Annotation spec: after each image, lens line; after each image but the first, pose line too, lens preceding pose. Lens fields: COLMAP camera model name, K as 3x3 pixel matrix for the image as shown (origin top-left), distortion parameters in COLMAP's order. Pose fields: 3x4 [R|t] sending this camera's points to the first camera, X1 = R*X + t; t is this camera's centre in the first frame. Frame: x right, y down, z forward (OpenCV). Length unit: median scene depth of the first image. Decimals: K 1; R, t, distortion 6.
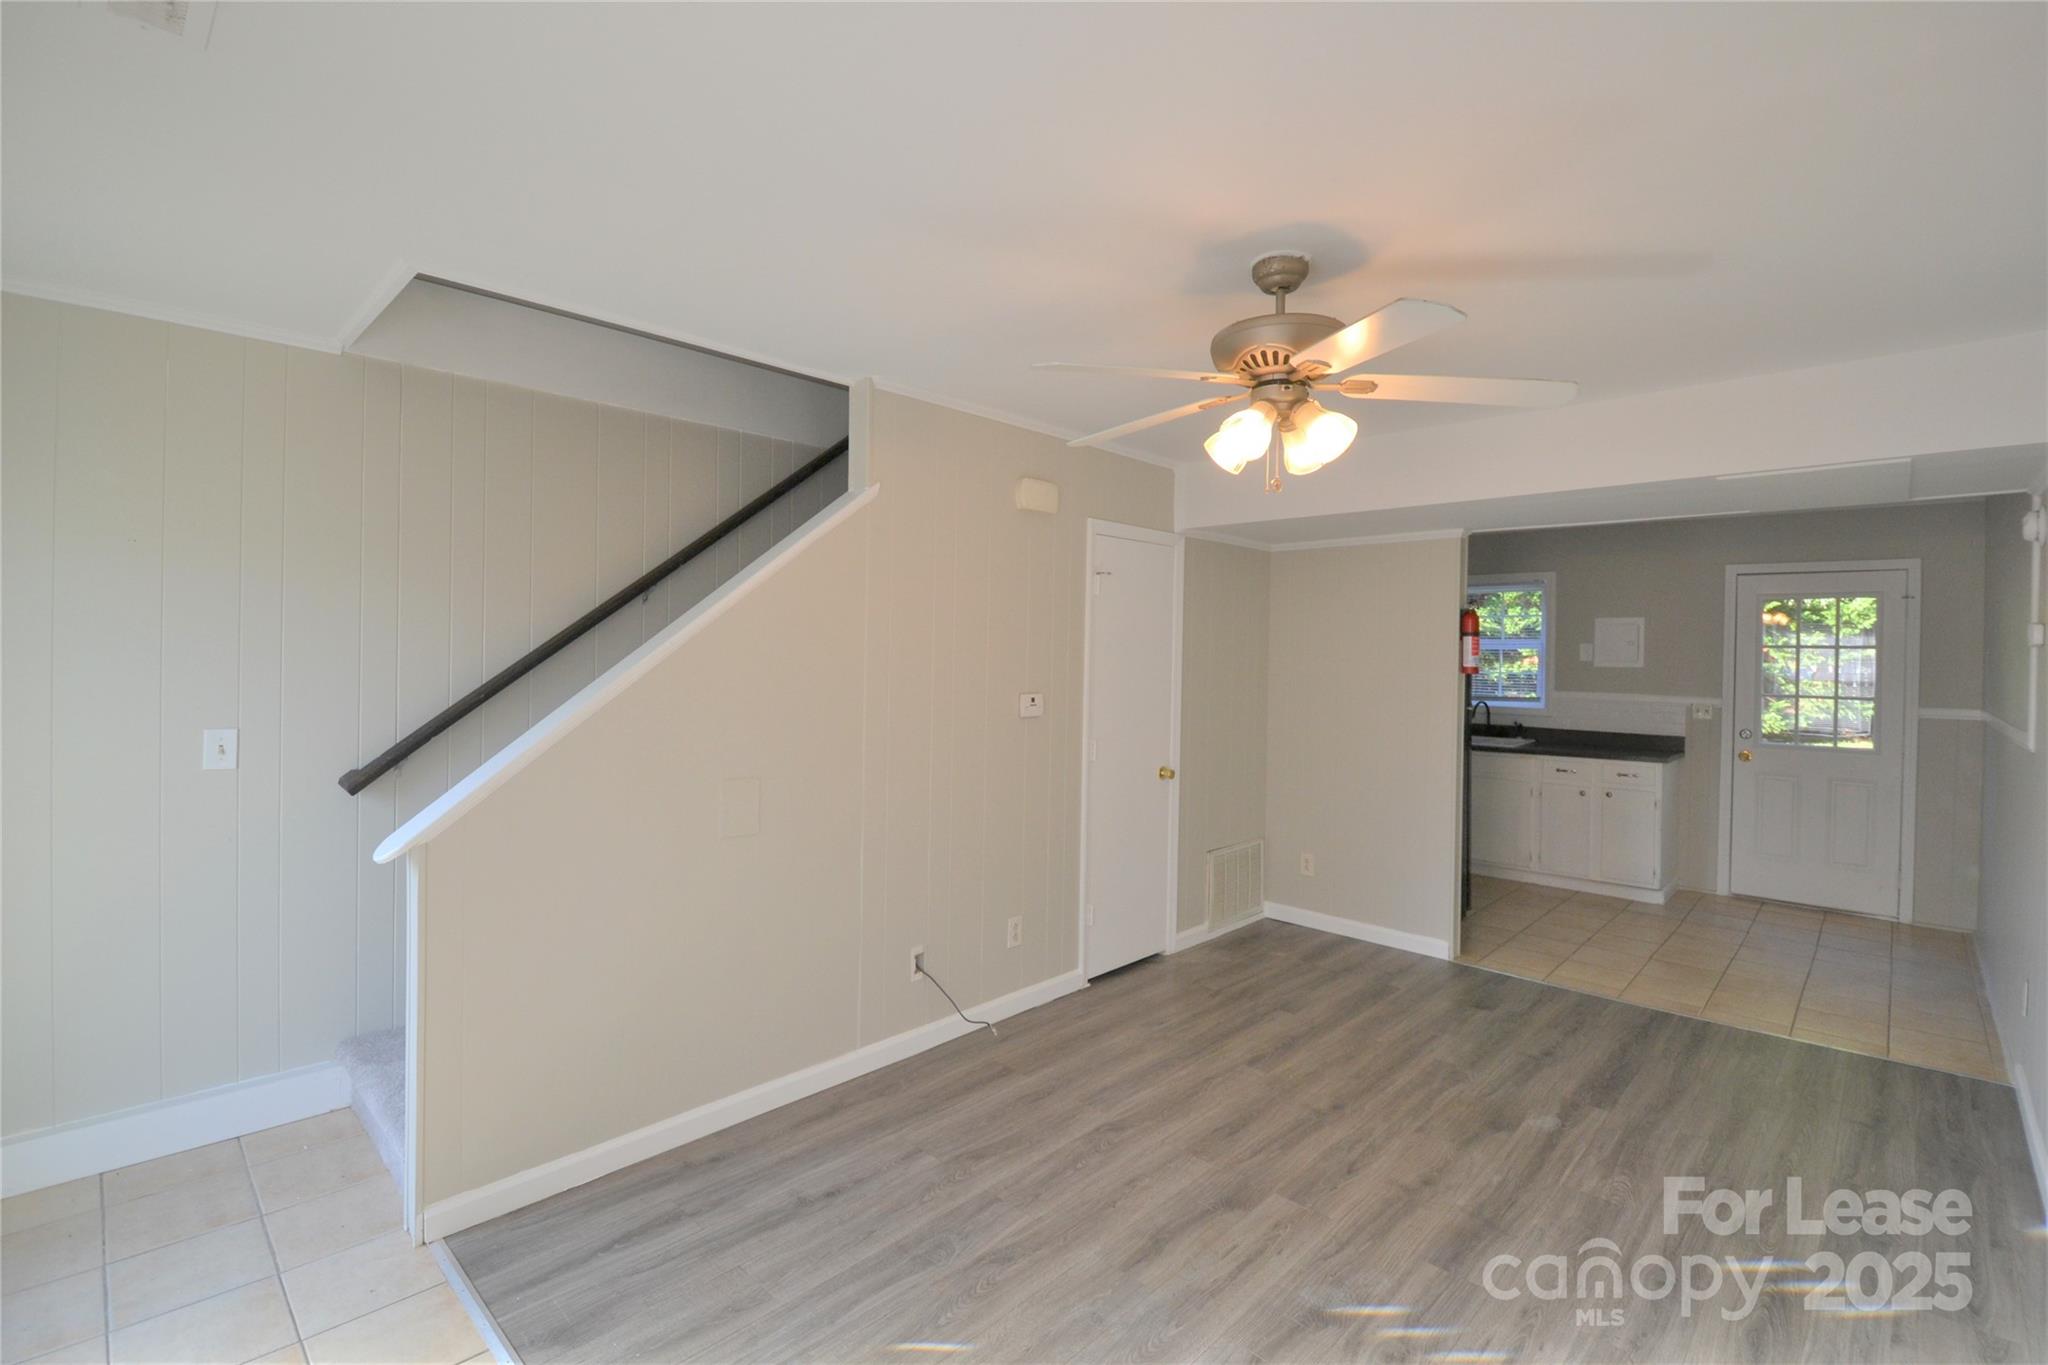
lens RADIAL K [[913.5, 0, 1026.6], [0, 913.5, 657.7], [0, 0, 1]] dist [0.005297, -0.015143]
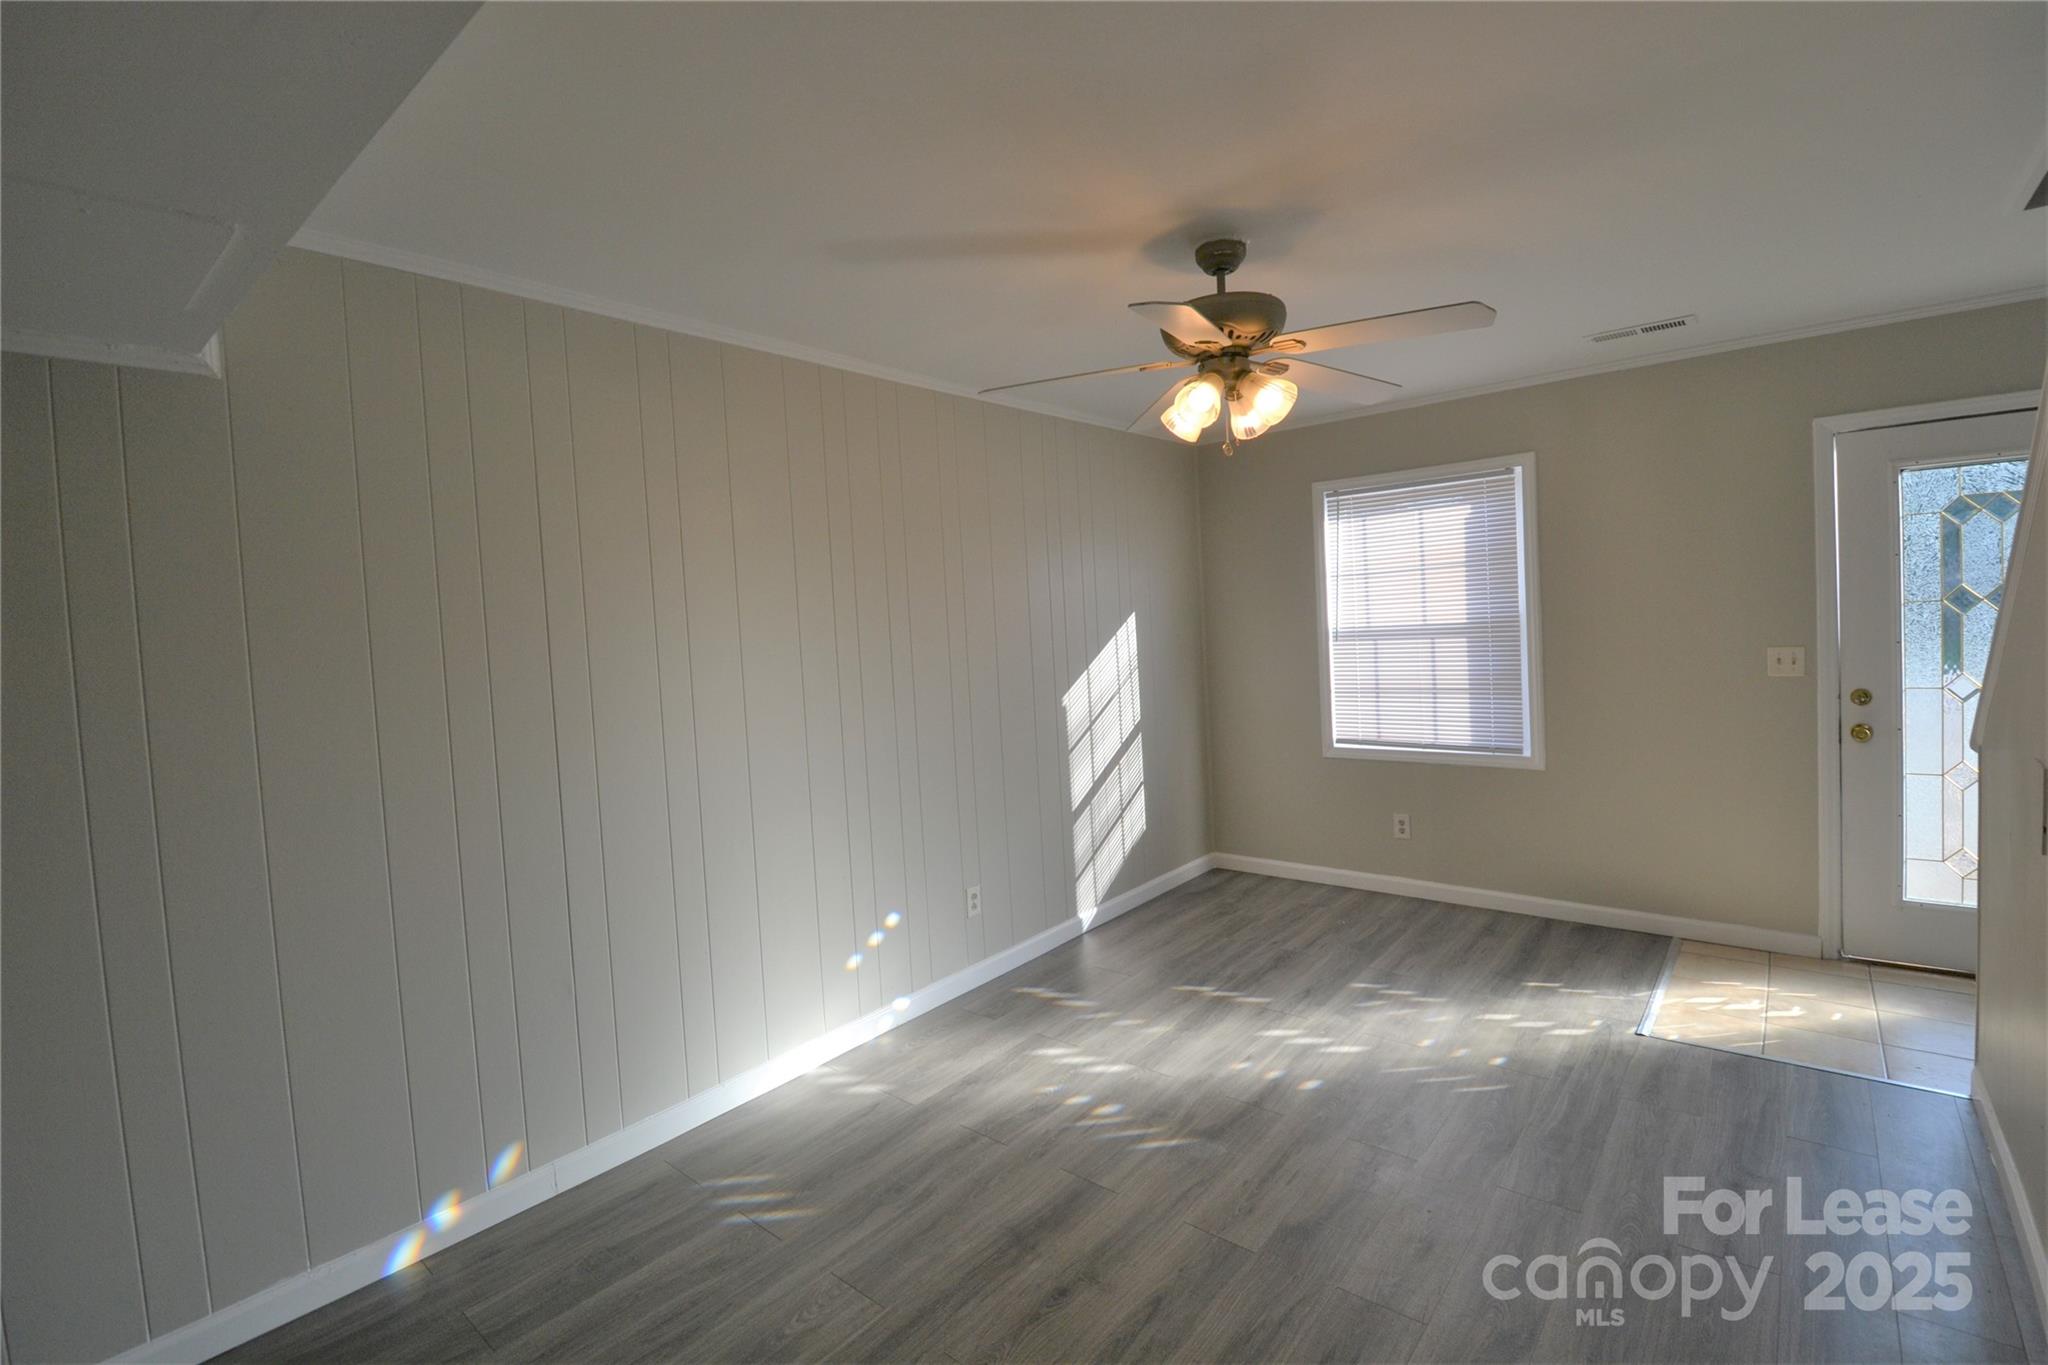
lens RADIAL K [[913.5, 0, 1033.5], [0, 913.5, 657.7], [0, 0, 1]] dist [0.005297, -0.015143]
pose [[-0.996609, 0.039587, -0.072139, 0.413963], [0.035832, 0.997971, 0.052635, -0.001388], [0.074077, 0.049872, -0.996005, 1.446628]]
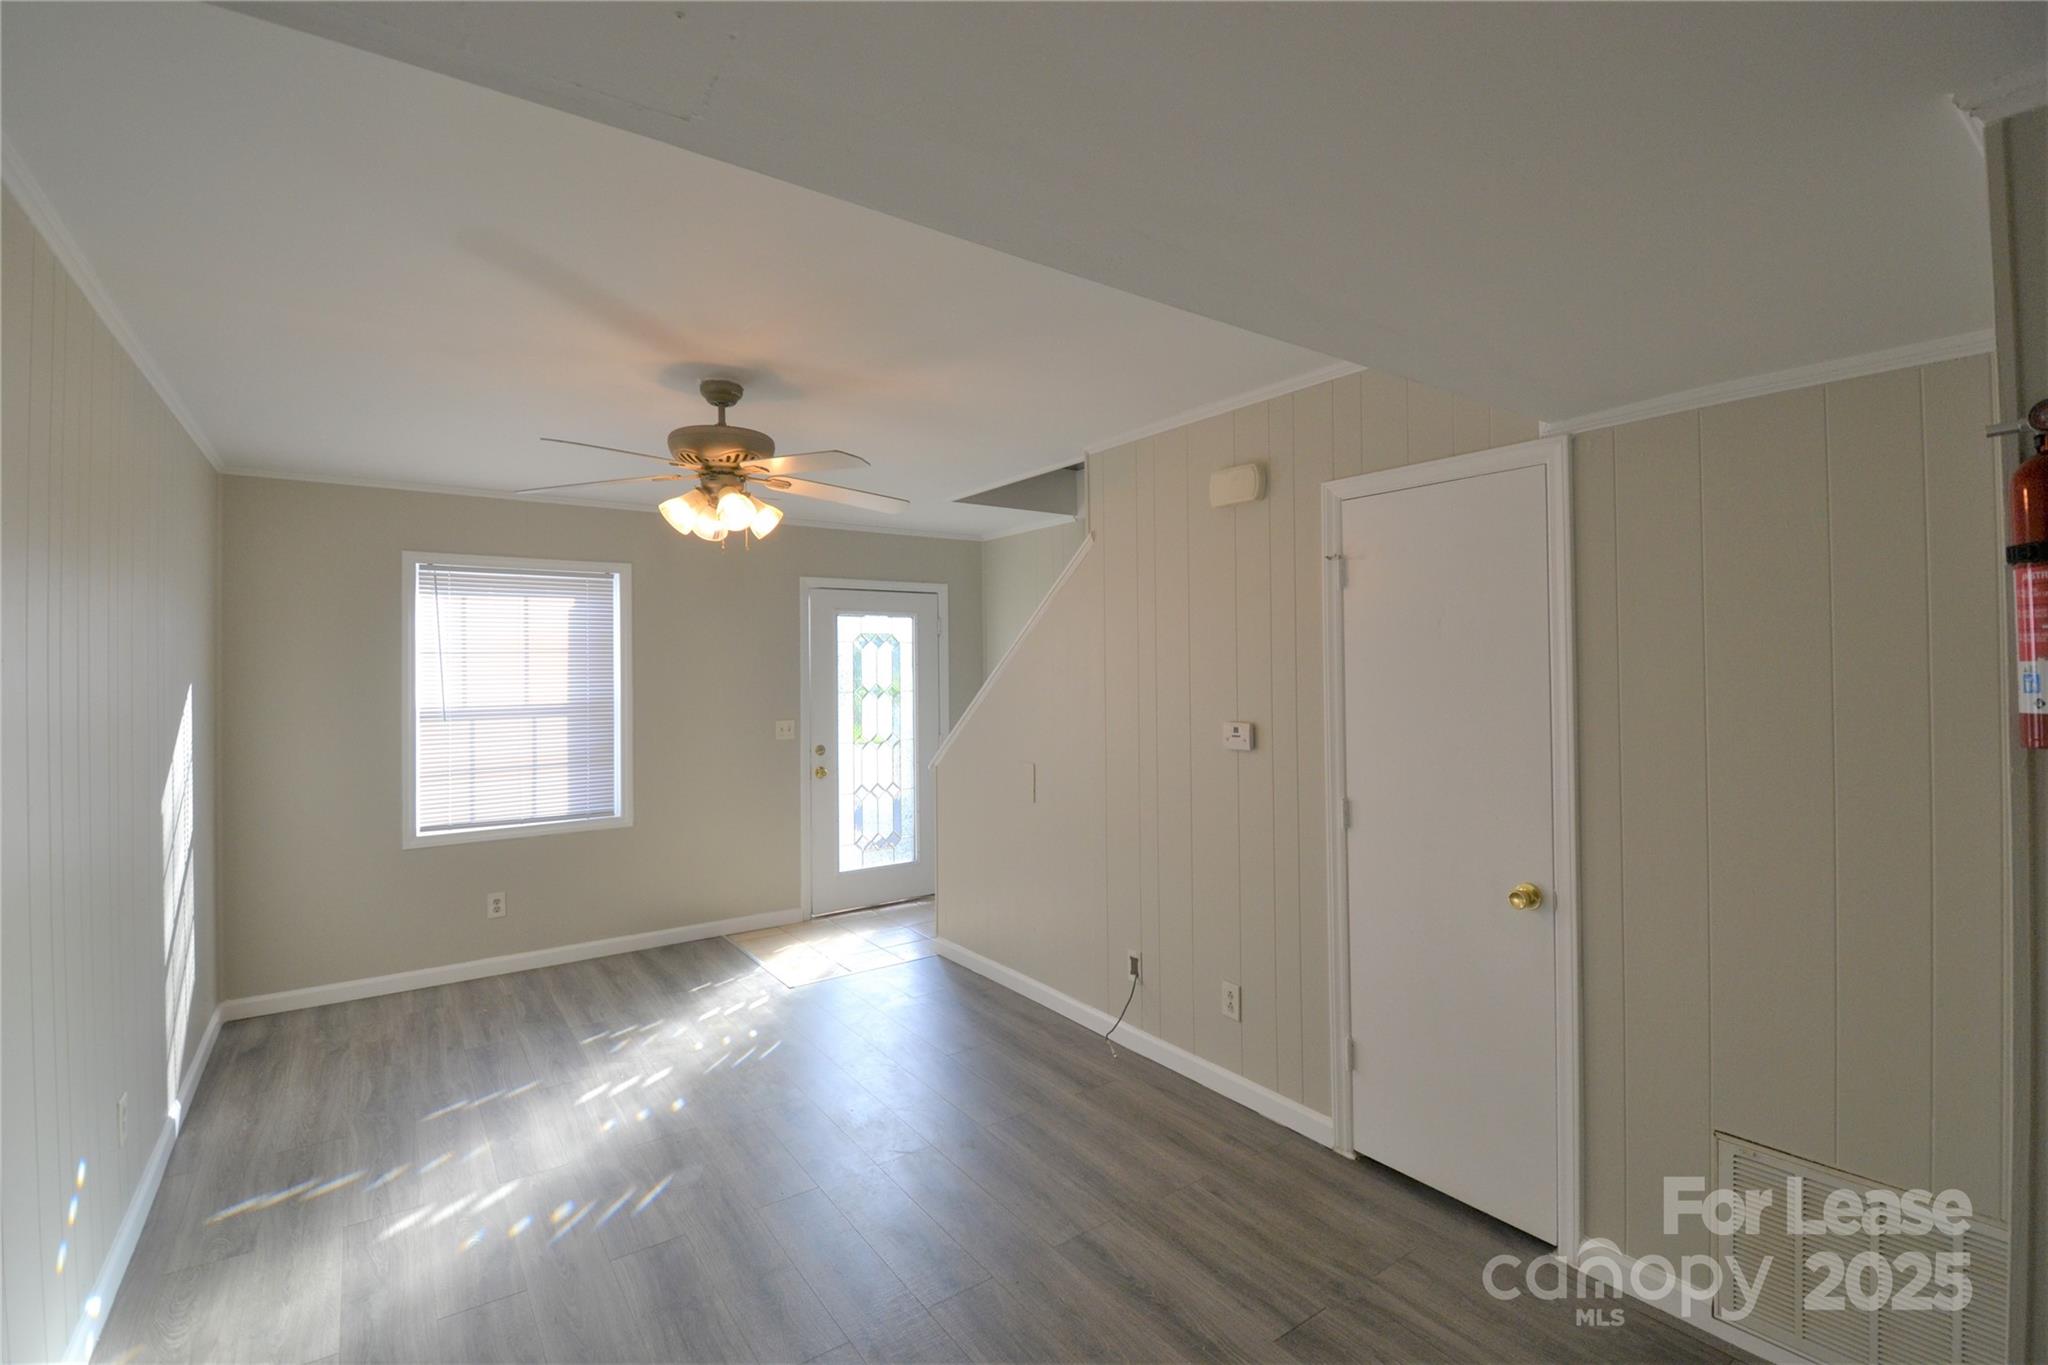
lens RADIAL K [[913.5, 0, 1033.7], [0, 913.5, 660.7], [0, 0, 1]] dist [0.005297, -0.015143]
pose [[-0.176694, -0.023427, -0.983987, 1.033662], [-0.001779, 0.999723, -0.023482, 0.005233], [0.984264, -0.002399, -0.176686, 1.161367]]
